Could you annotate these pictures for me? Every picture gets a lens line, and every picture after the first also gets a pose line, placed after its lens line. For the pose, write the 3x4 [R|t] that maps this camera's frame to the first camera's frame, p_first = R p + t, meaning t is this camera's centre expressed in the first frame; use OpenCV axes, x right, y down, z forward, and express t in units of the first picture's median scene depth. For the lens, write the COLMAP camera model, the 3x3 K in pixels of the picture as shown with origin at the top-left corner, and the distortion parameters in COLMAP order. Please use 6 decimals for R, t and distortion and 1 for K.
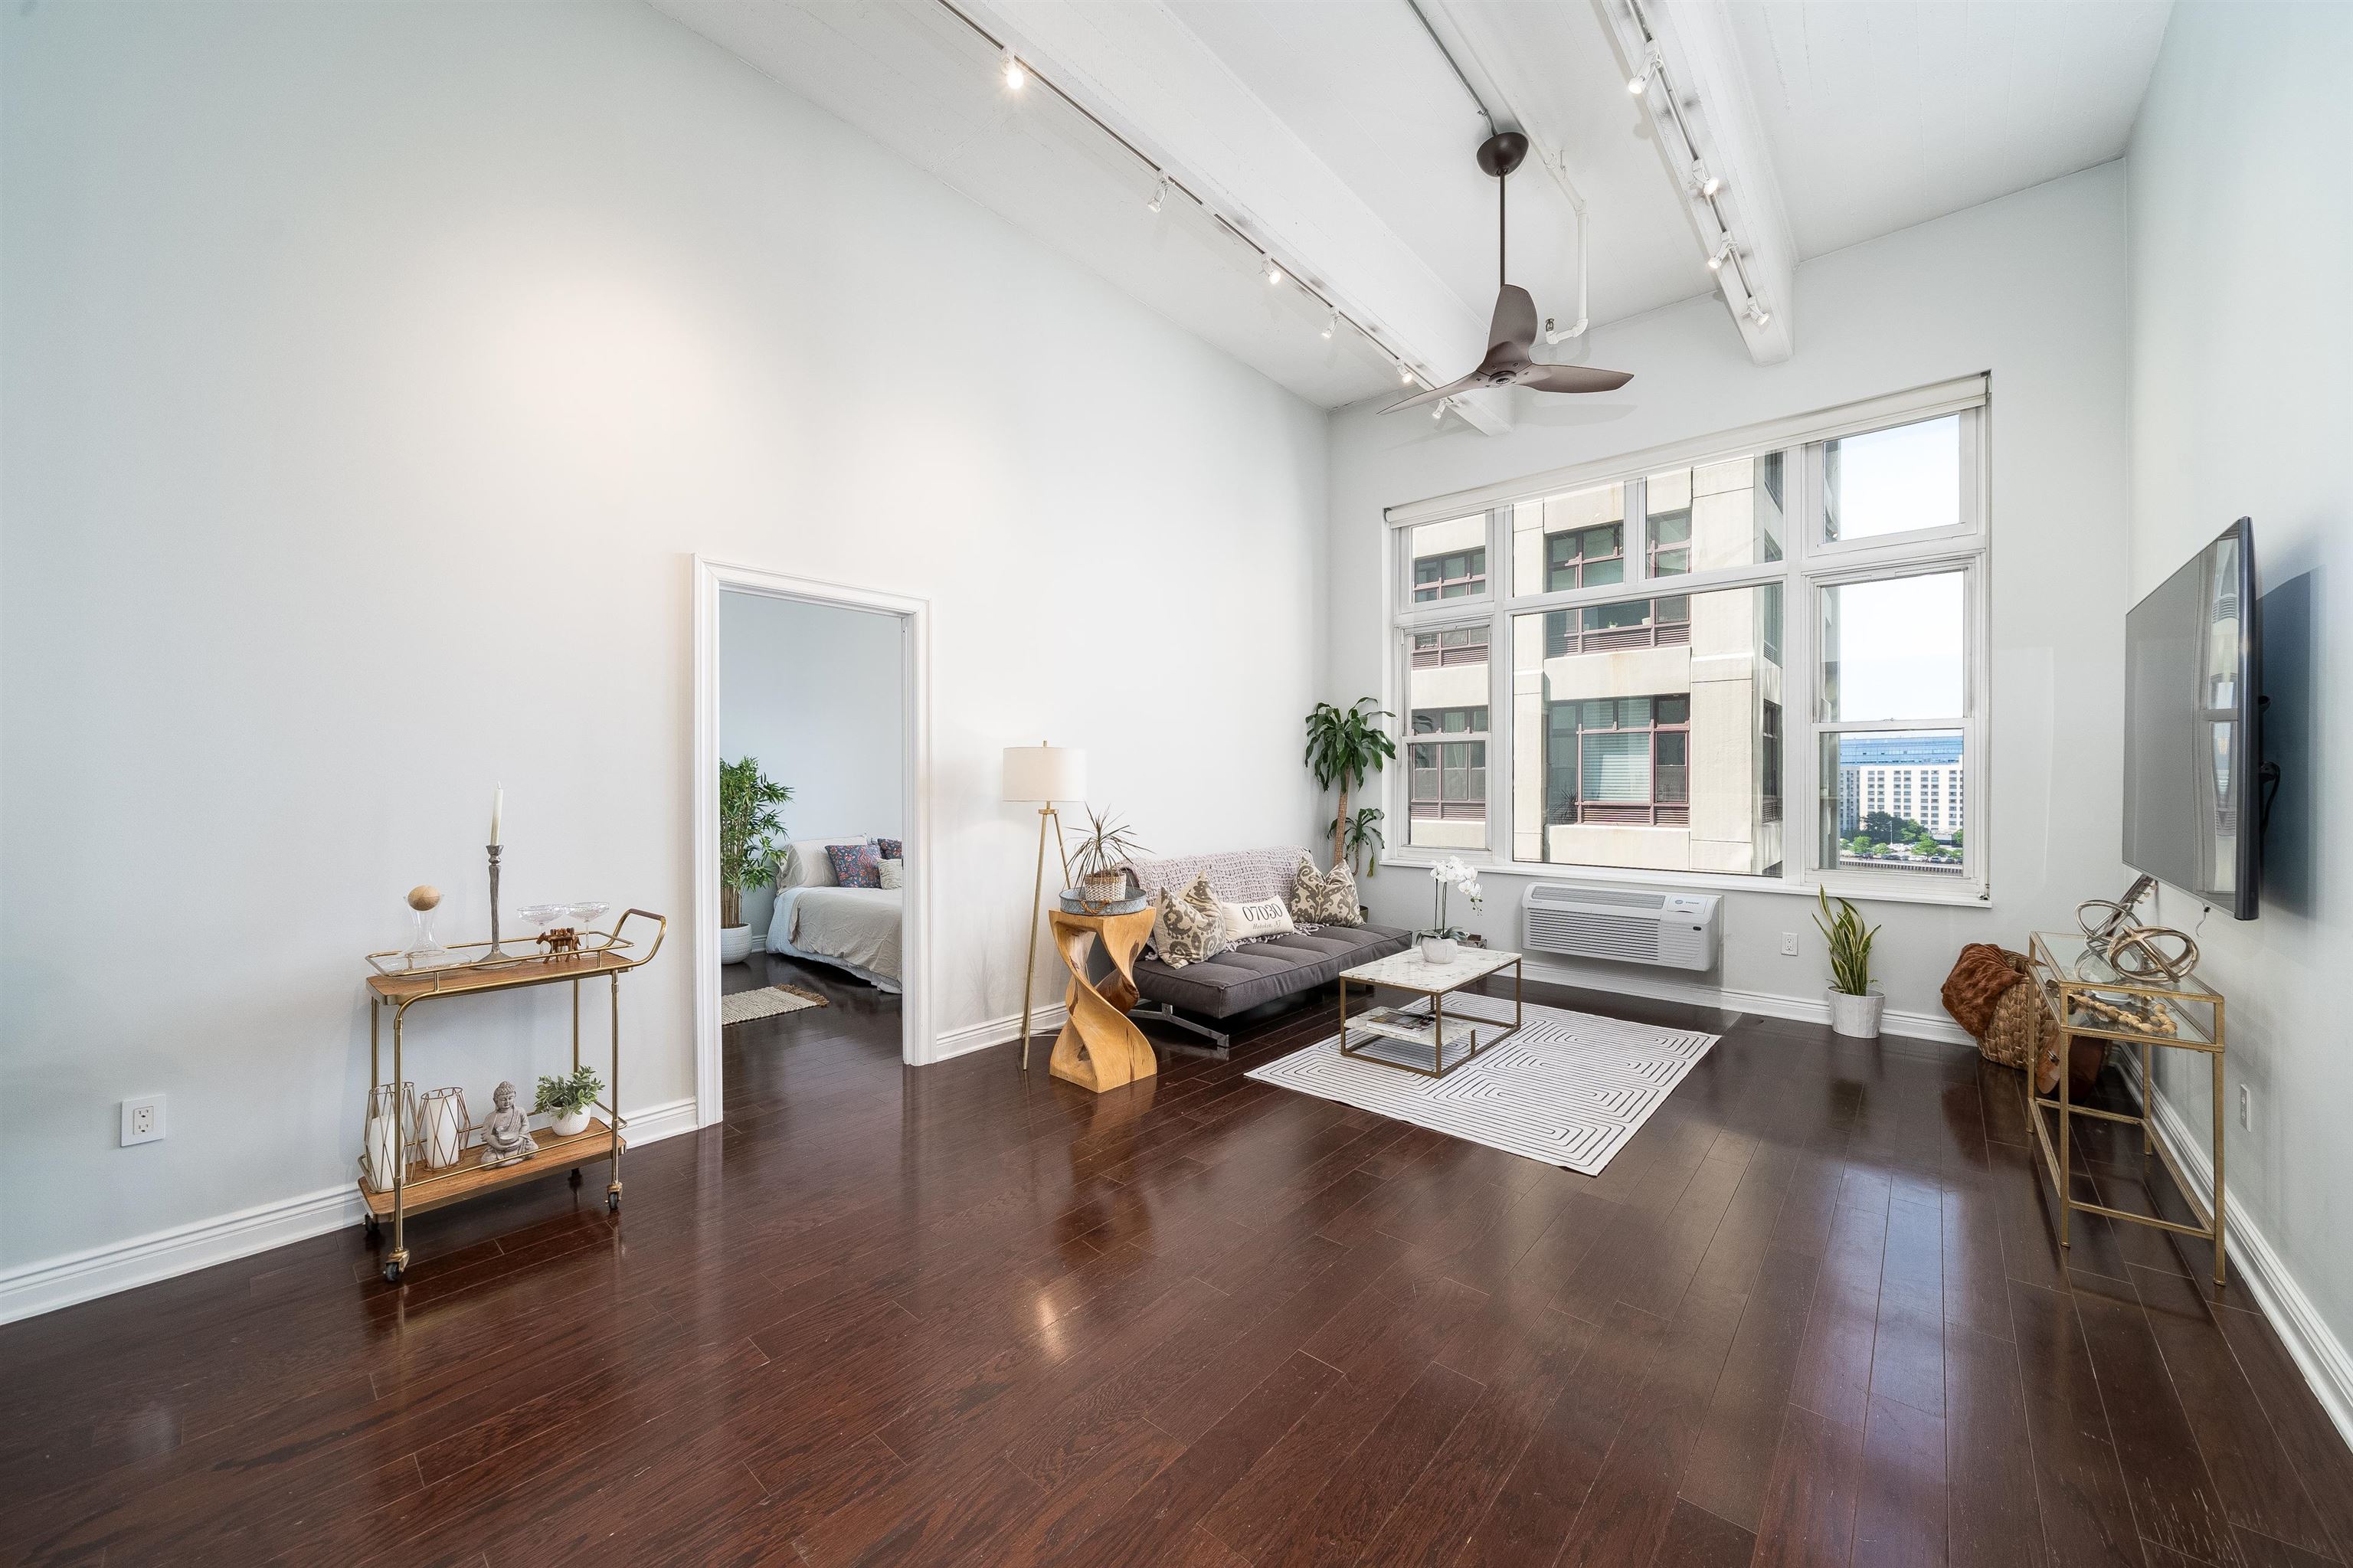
lens RADIAL K [[883.7, 0, 1191.1], [0, 883.7, 785.0], [0, 0, 1]] dist [-0.008792, 0.001380]
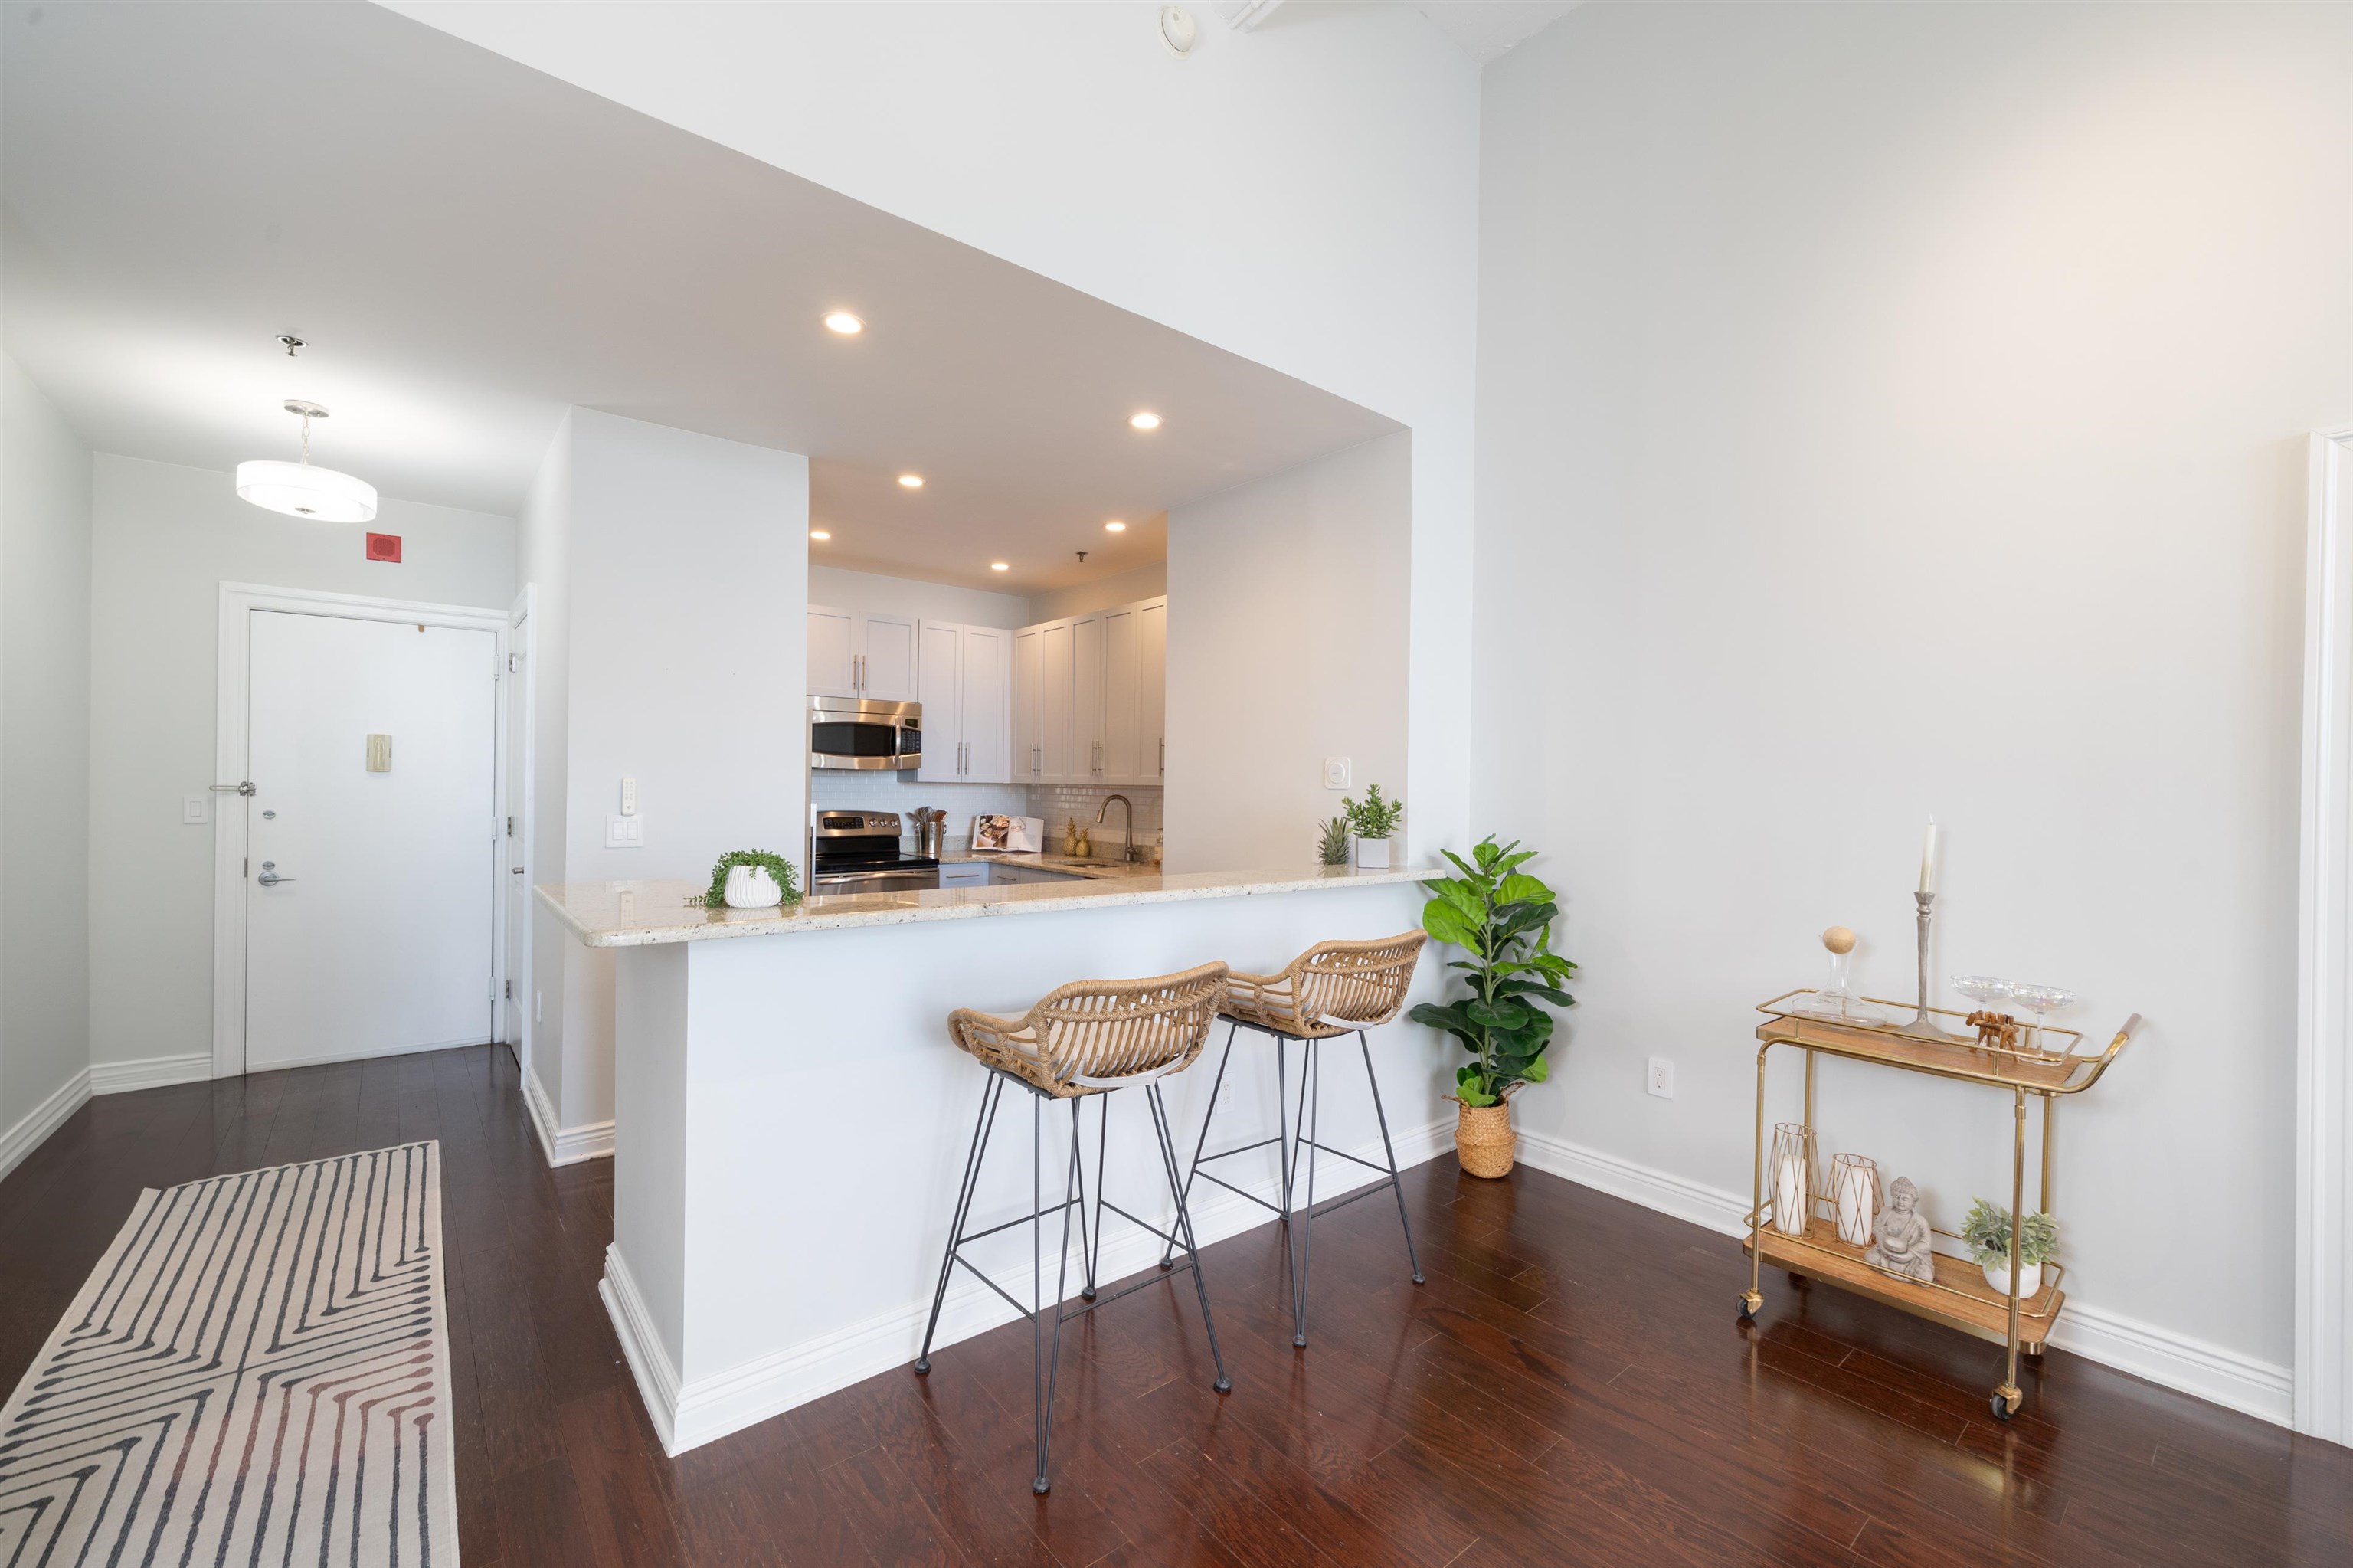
lens RADIAL K [[954.1, 0, 1169.1], [0, 954.1, 786.3], [0, 0, 1]] dist [-0.000411, -0.000639]
pose [[-0.181675, -0.001736, -0.983357, 0.123703], [-0.023423, 0.999722, 0.002562, -0.009846], [0.983080, 0.023499, -0.181665, 0.245290]]
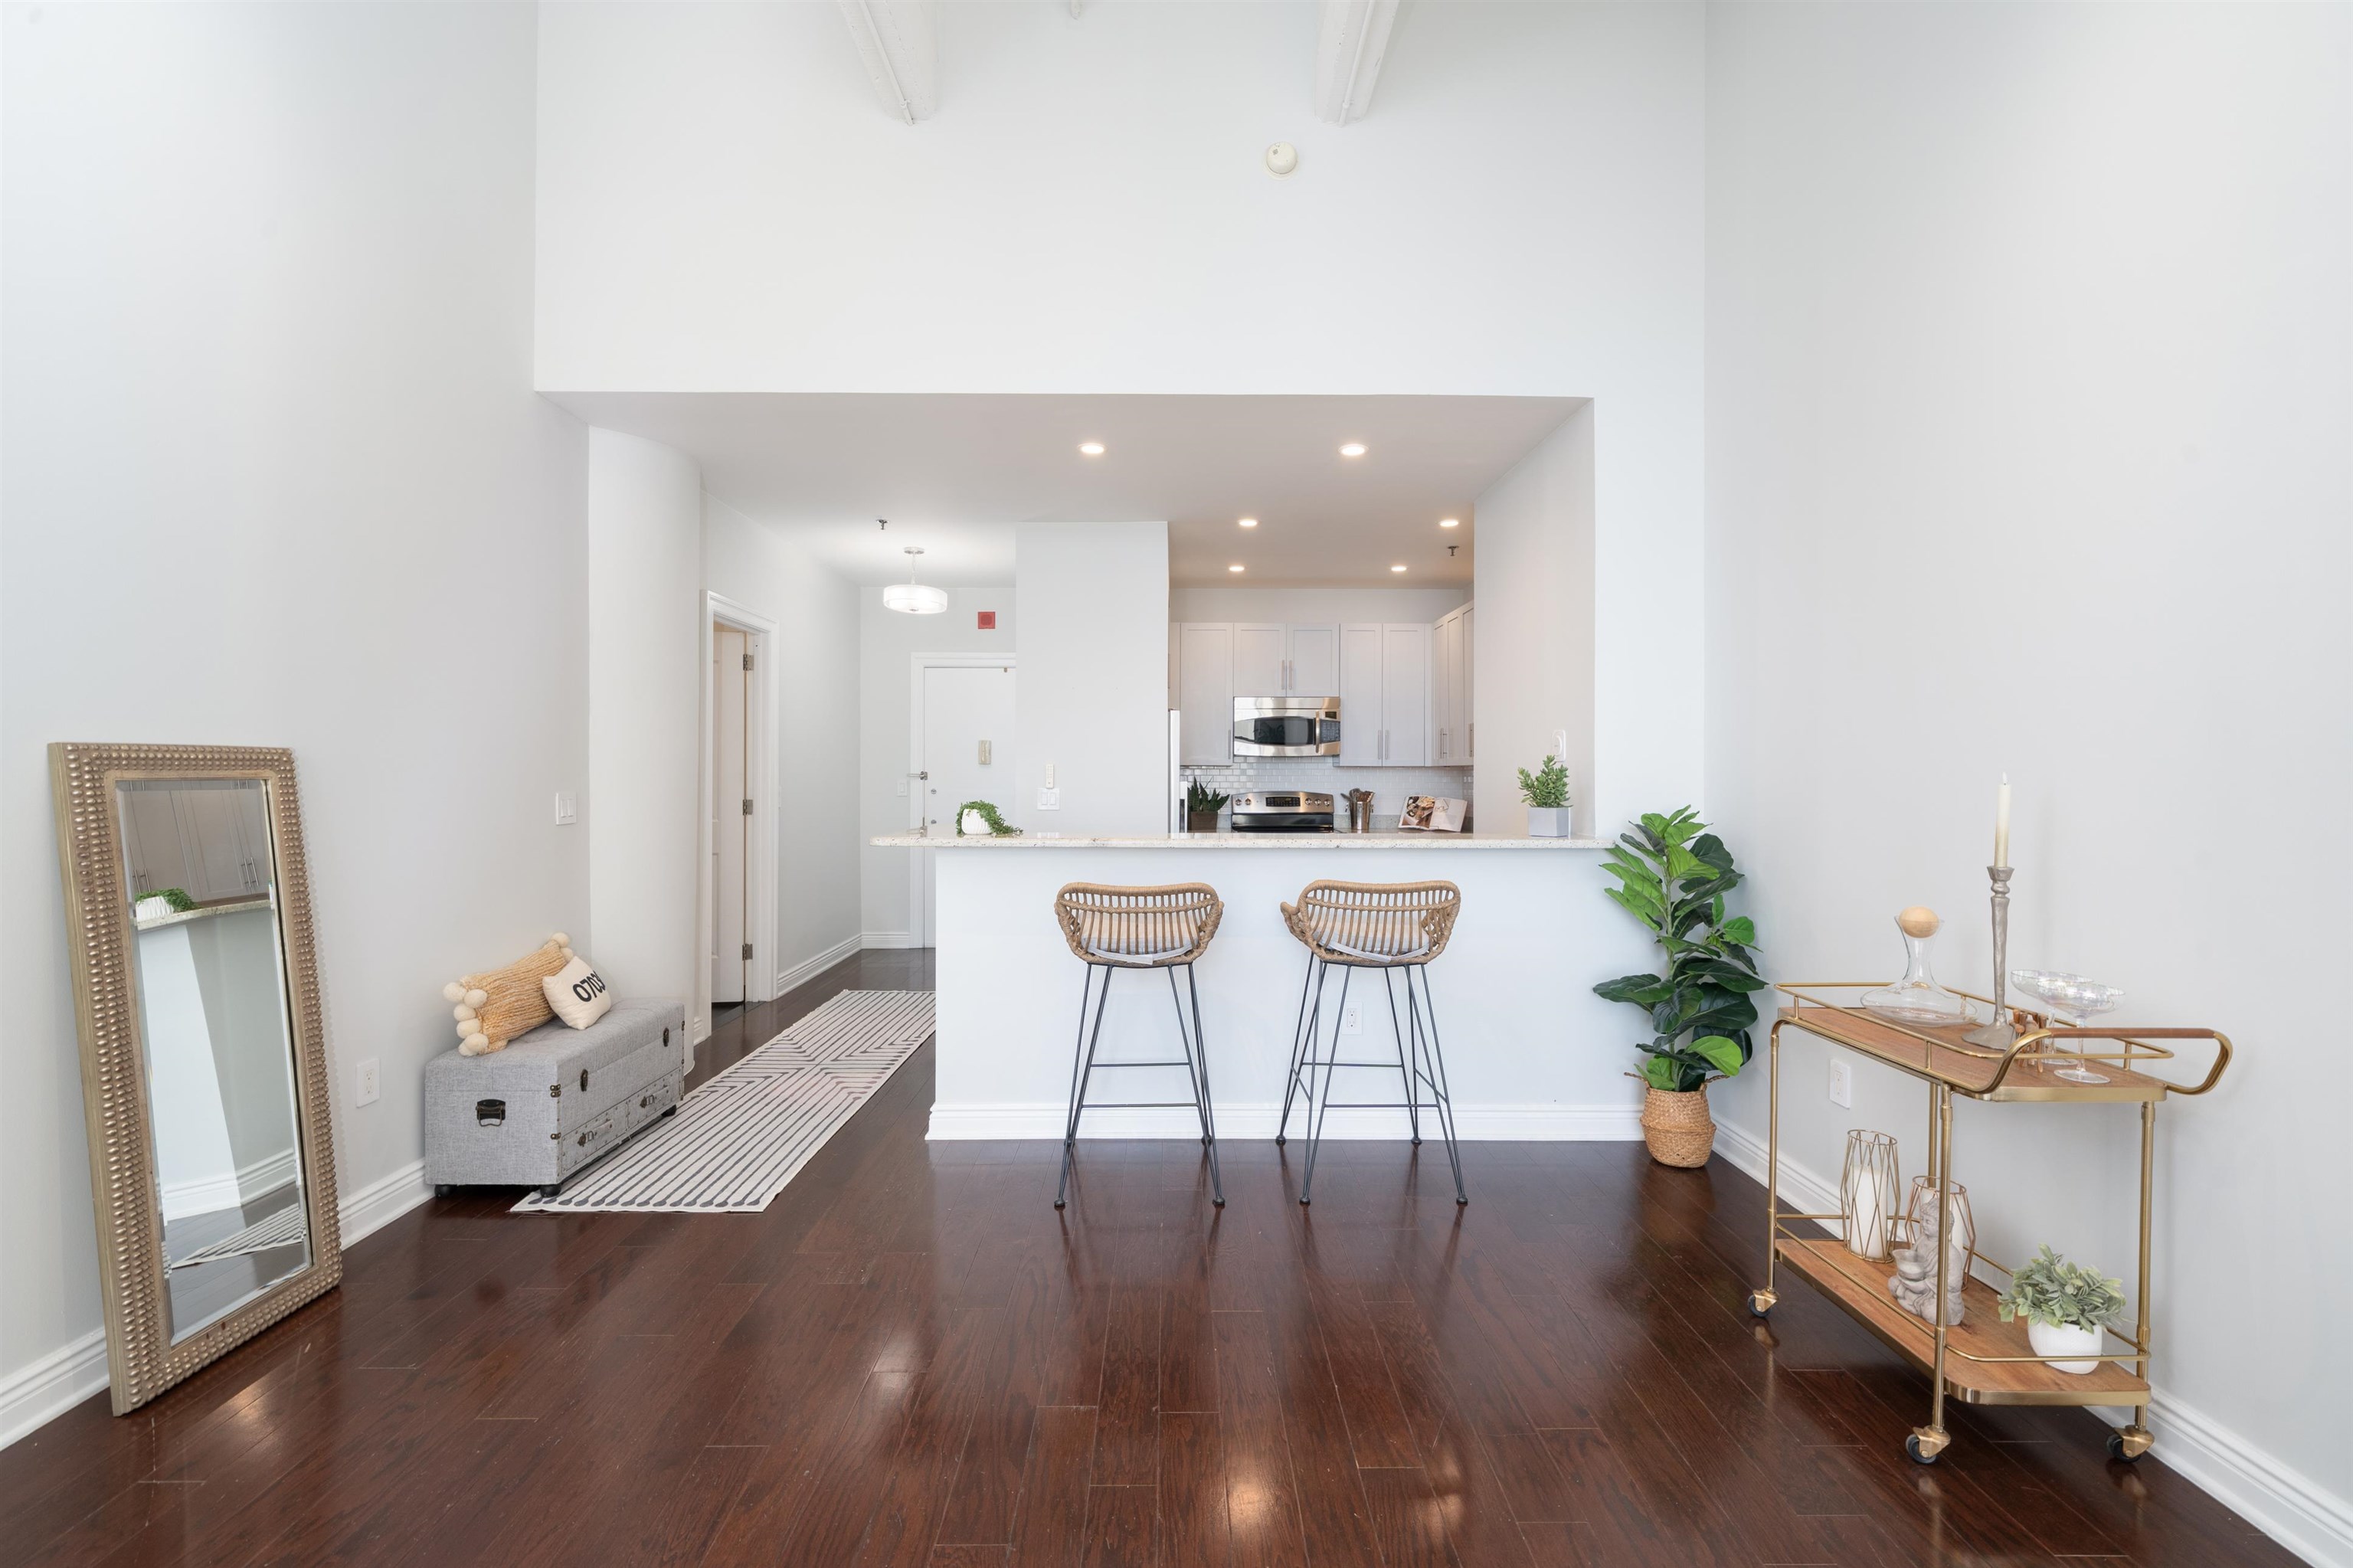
lens RADIAL K [[984.3, 0, 1169.8], [0, 984.3, 771.8], [0, 0, 1]] dist [-0.002046, 0.000162]
pose [[-0.759672, -0.002484, -0.650302, 0.108301], [-0.008256, 0.999949, 0.005824, -0.003143], [0.650254, 0.009793, -0.759654, 0.624548]]
